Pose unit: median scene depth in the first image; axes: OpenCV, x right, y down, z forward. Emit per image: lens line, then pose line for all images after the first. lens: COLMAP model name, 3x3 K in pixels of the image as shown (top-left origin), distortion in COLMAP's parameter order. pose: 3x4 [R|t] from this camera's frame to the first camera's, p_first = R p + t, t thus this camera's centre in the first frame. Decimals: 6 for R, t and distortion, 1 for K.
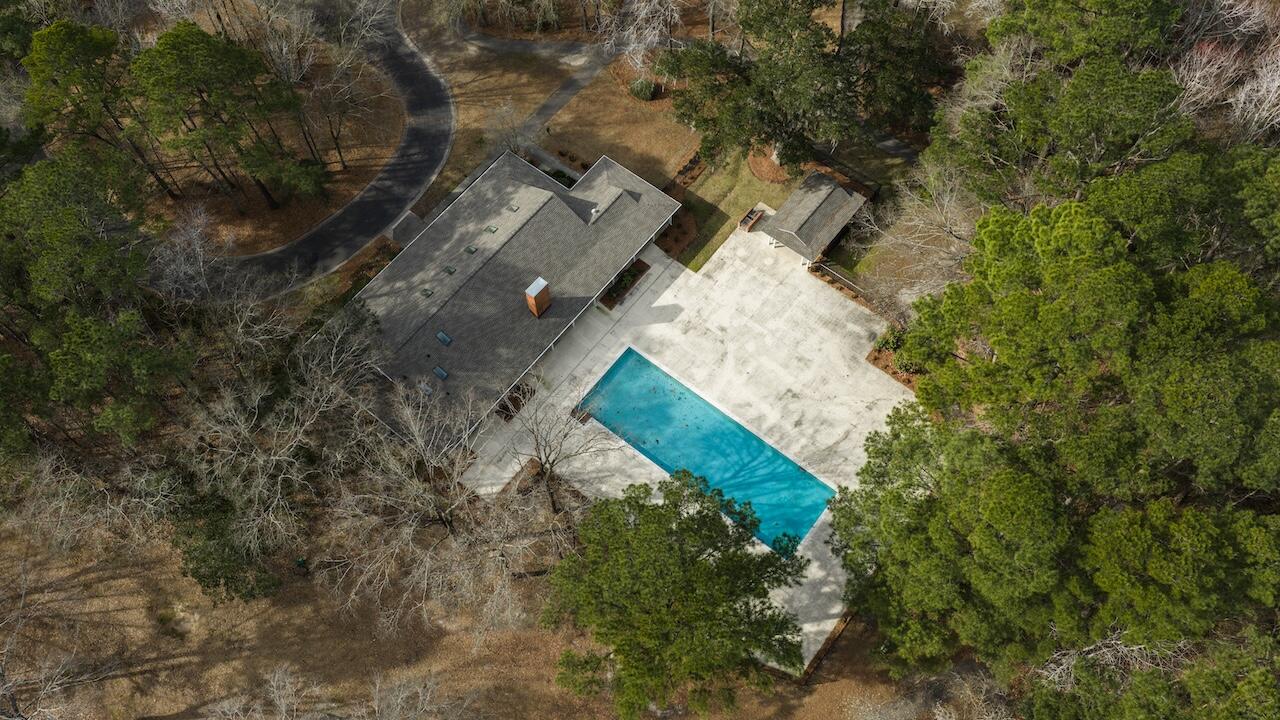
lens RADIAL K [[987.9, 0, 640.0], [0, 987.9, 360.0], [0, 0, 1]] dist [0.008628, -0.002378]
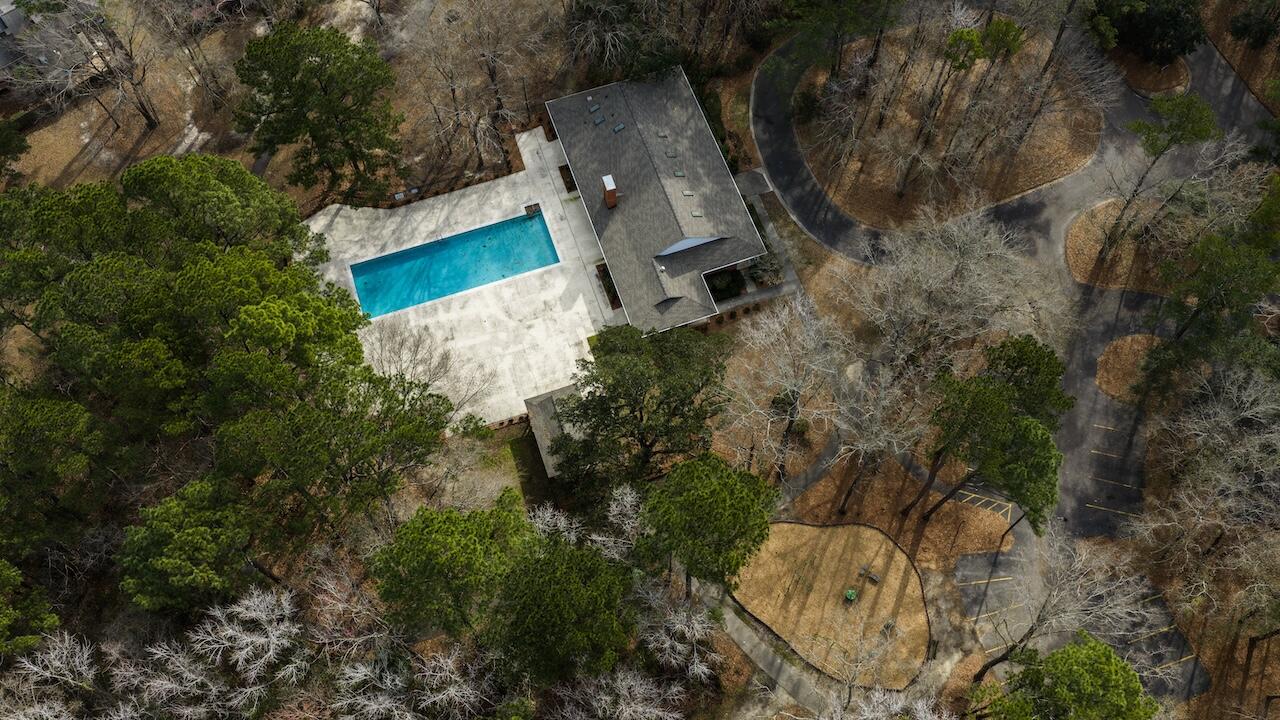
lens RADIAL K [[987.9, 0, 640.0], [0, 987.9, 360.0], [0, 0, 1]] dist [0.008628, -0.002378]
pose [[-0.525458, 0.785817, -0.326168, 0.432462], [-0.765248, -0.268946, 0.584862, -0.839249], [0.371873, 0.556920, 0.742665, 0.177389]]
